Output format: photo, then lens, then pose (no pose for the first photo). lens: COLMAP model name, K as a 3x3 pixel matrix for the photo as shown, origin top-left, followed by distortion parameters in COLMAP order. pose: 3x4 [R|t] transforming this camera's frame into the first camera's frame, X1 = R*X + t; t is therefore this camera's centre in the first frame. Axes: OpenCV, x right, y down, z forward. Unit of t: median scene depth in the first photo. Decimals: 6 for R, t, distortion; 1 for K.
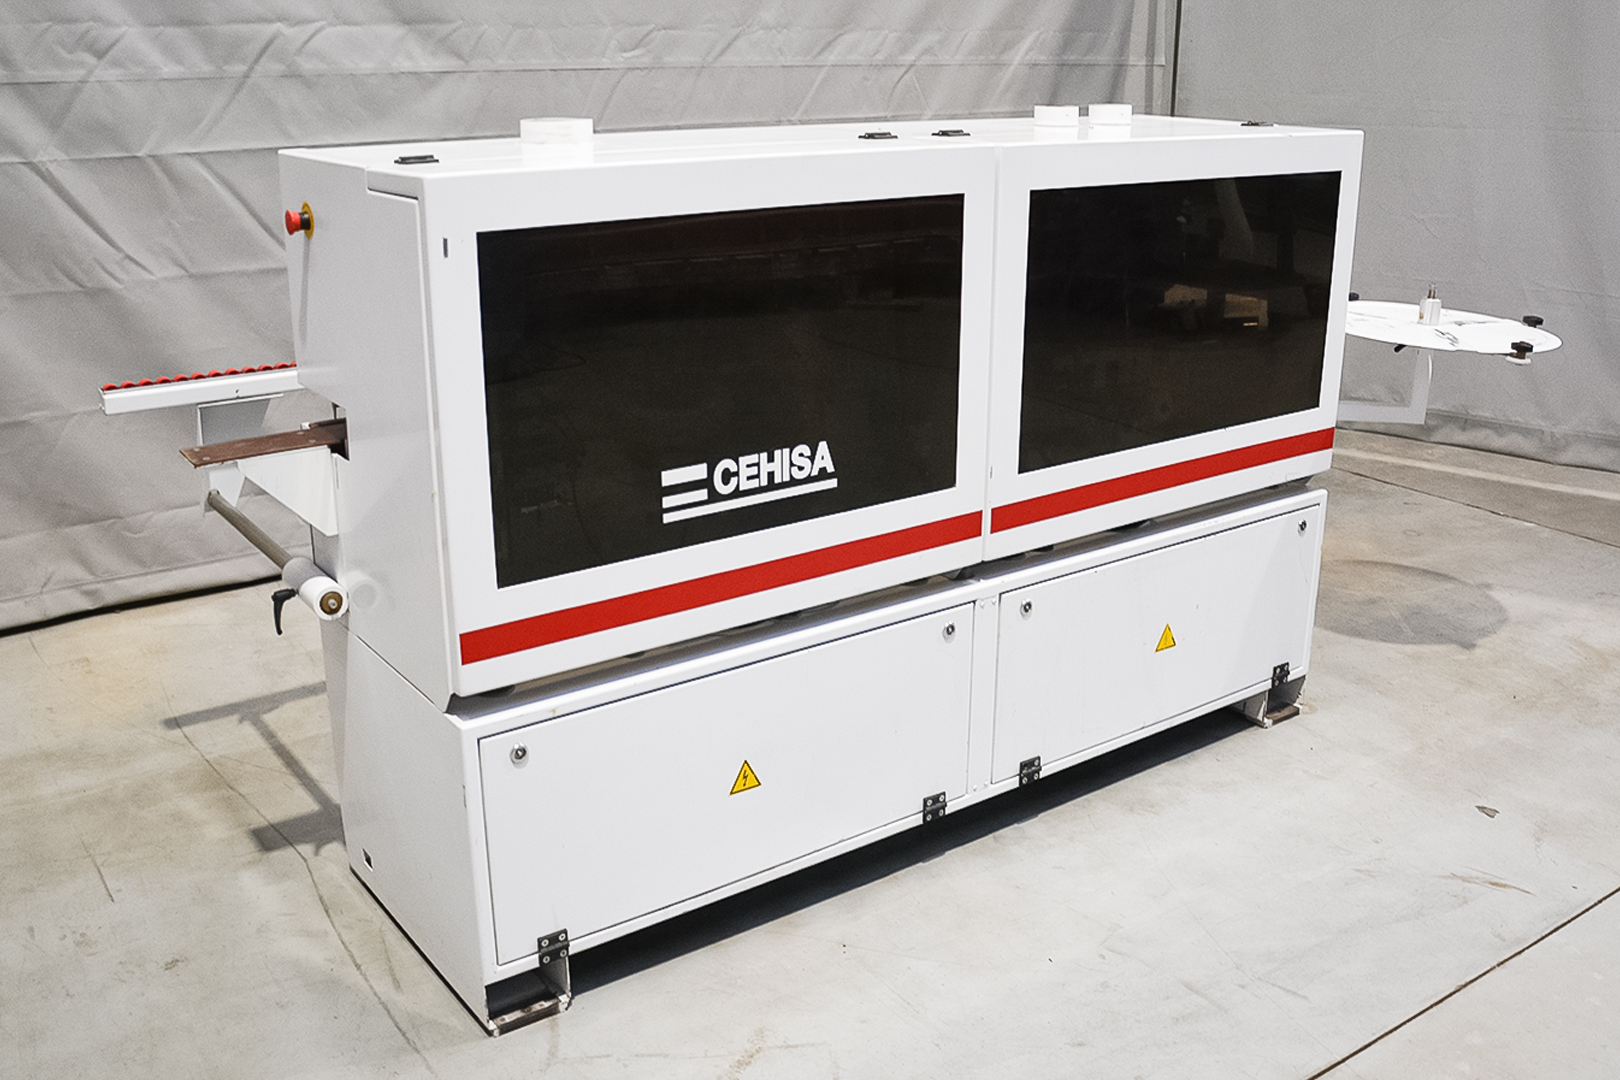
lens RADIAL K [[1512.5, 0, 833.6], [0, 1512.5, 503.5], [0, 0, 1]] dist [-0.112504, 0.000000]
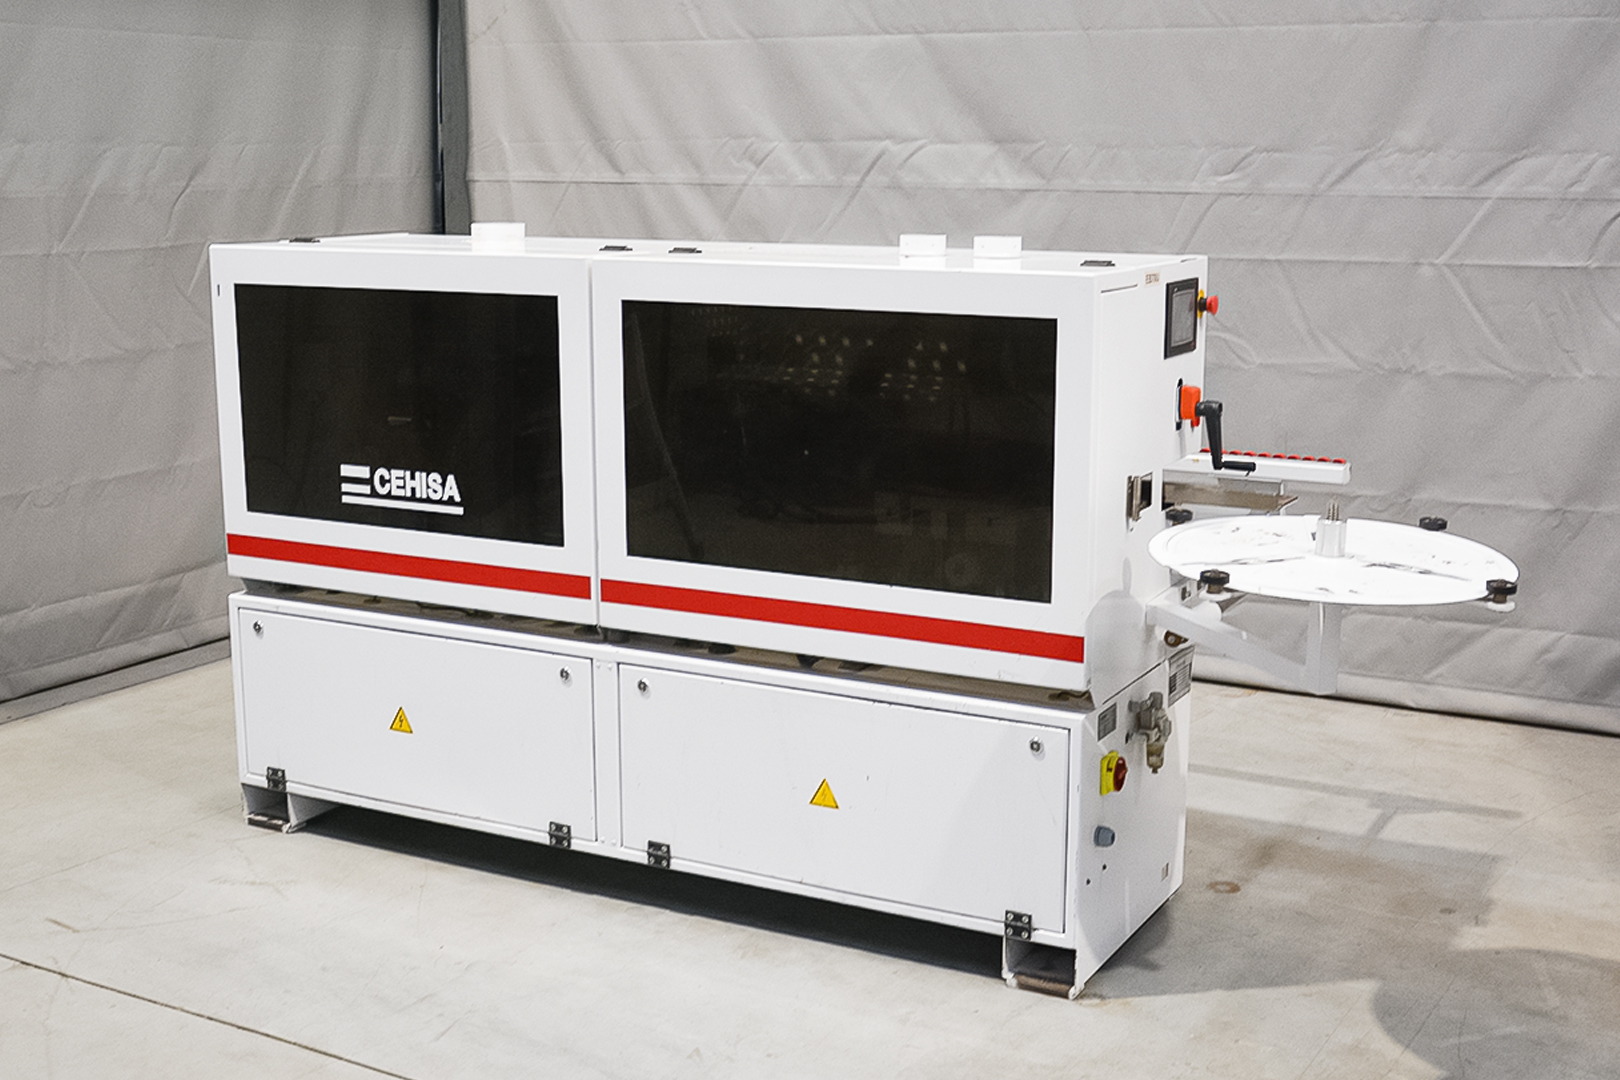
lens RADIAL K [[2009.8, 0, 828.0], [0, 2009.8, 562.2], [0, 0, 1]] dist [-0.054441, 0.000000]
pose [[0.426741, 0.179907, -0.886299, 1.407408], [-0.266434, 0.961529, 0.066893, -0.143866], [0.864237, 0.207594, 0.458257, 0.434311]]
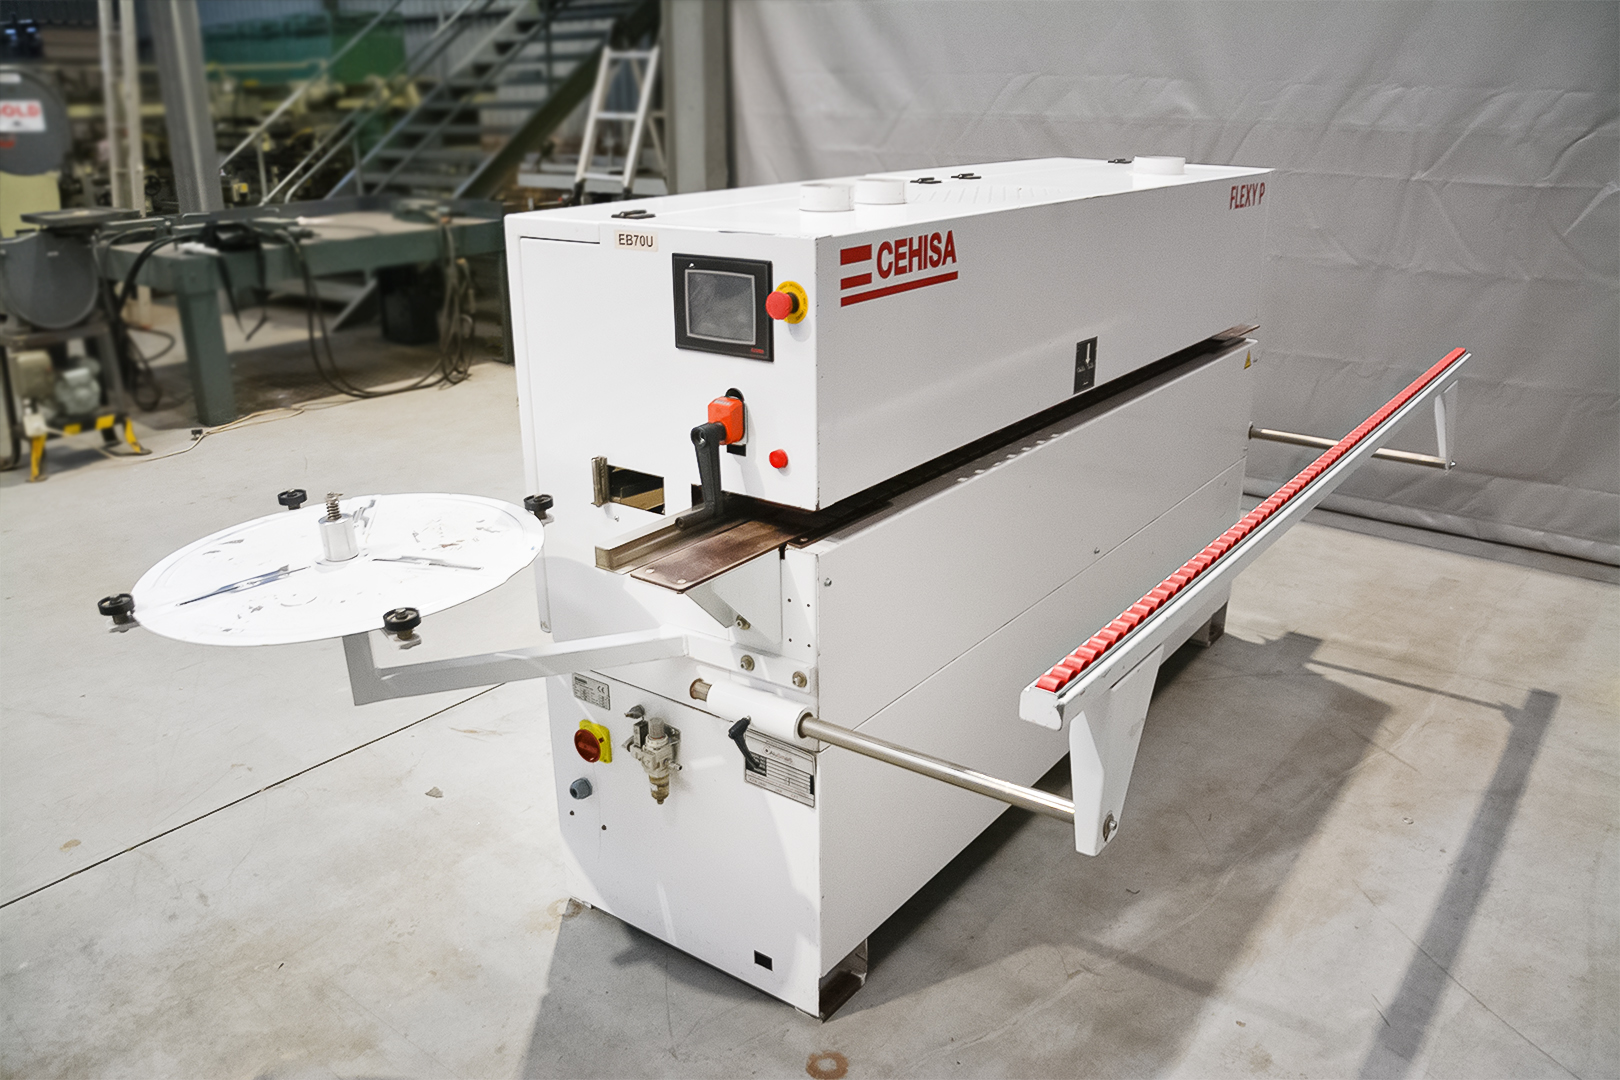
lens RADIAL K [[1259.4, 0, 805.2], [0, 1259.4, 548.7], [0, 0, 1]] dist [-0.149184, 0.092913]
pose [[-0.958648, 0.100265, -0.266348, 0.430952], [-0.082500, 0.797793, 0.597261, -0.557458], [0.272375, 0.594536, -0.756531, 1.779004]]
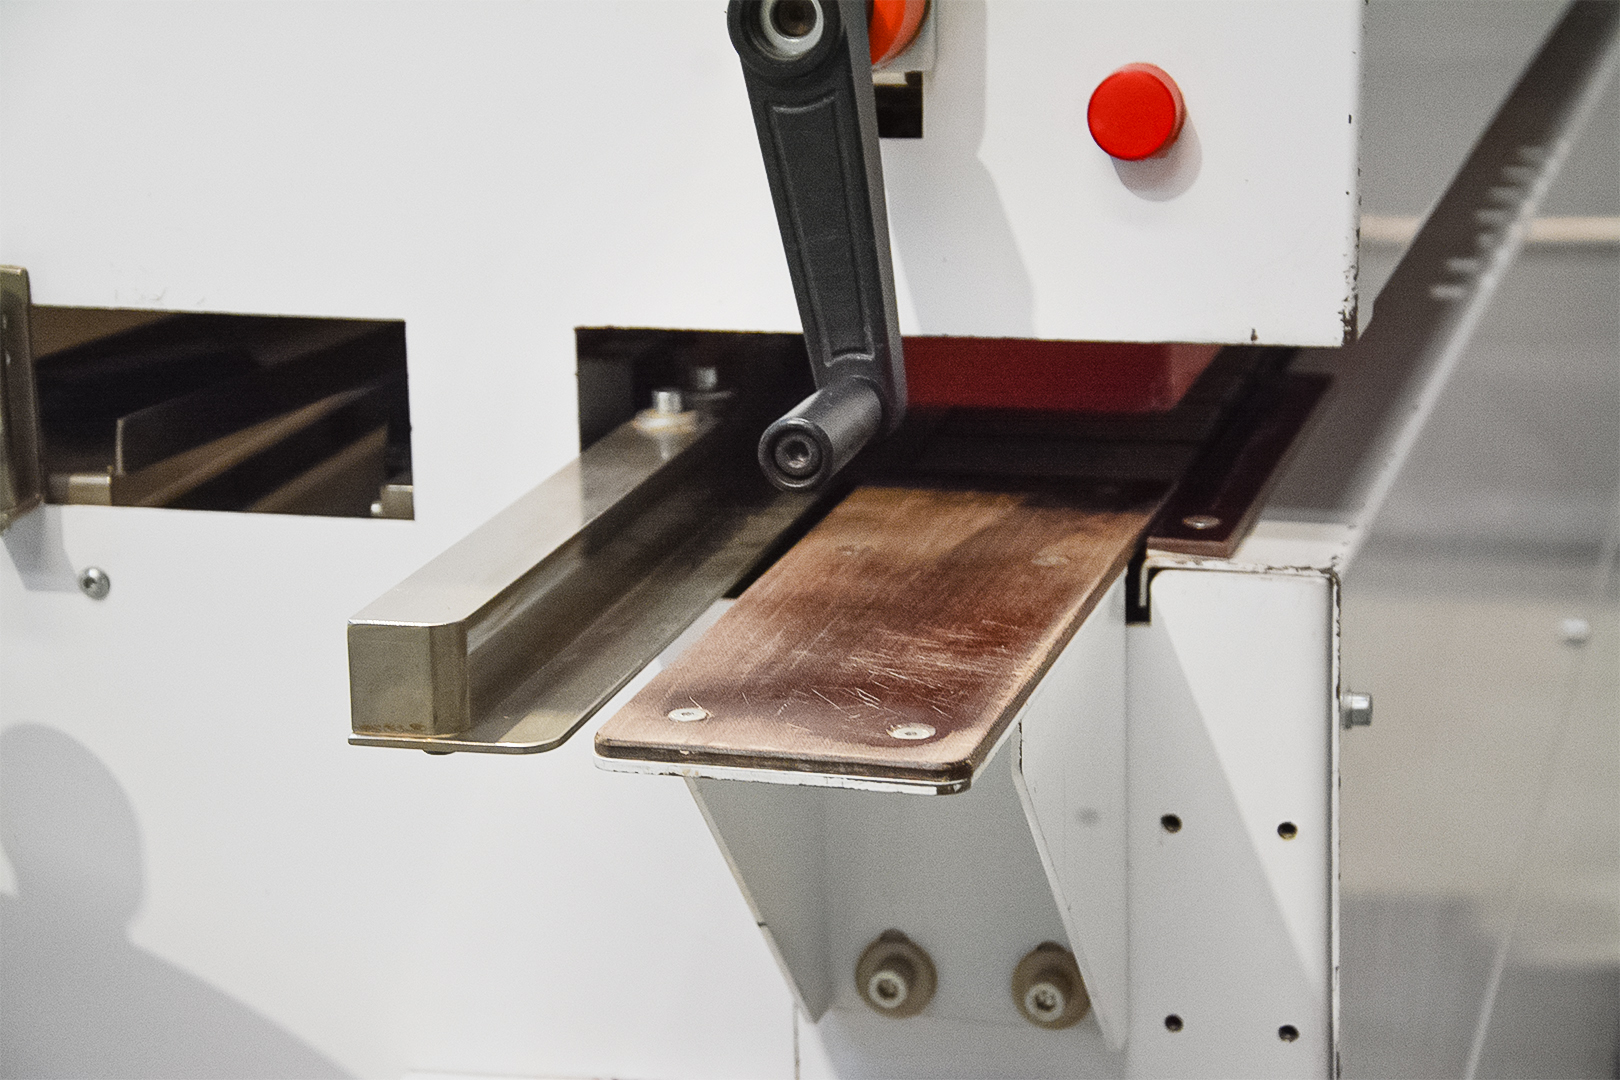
lens RADIAL K [[3738.2, 0, 807.8], [0, 3738.2, 554.6], [0, 0, 1]] dist [0.533792, 0.000000]
pose [[-0.782154, 0.164814, -0.600892, 0.537159], [-0.170624, 0.870866, 0.460956, -0.347076], [0.599268, 0.463065, -0.653030, 1.522601]]
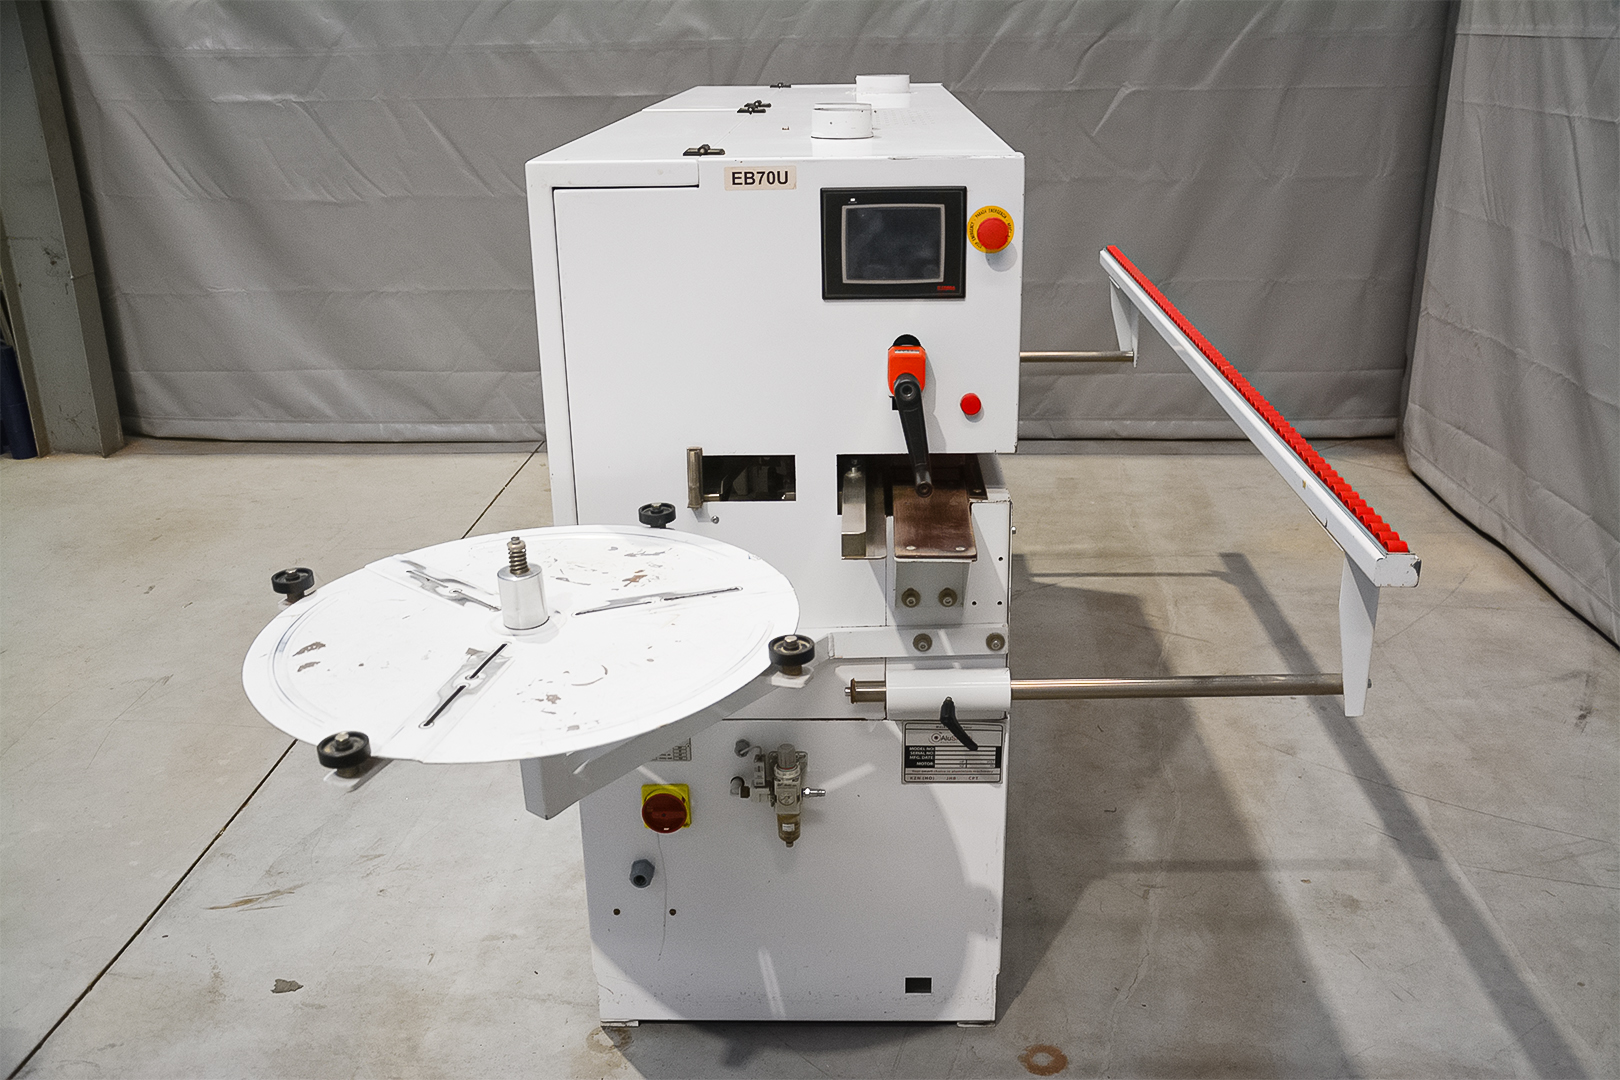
lens RADIAL K [[1480.0, 0, 816.0], [0, 1480.0, 551.0], [0, 0, 1]] dist [-0.039512, 0.000000]
pose [[-0.621738, 0.271333, -0.734724, 0.835401], [-0.220479, 0.839508, 0.496604, -0.480366], [0.751552, 0.470749, -0.462131, 1.562811]]
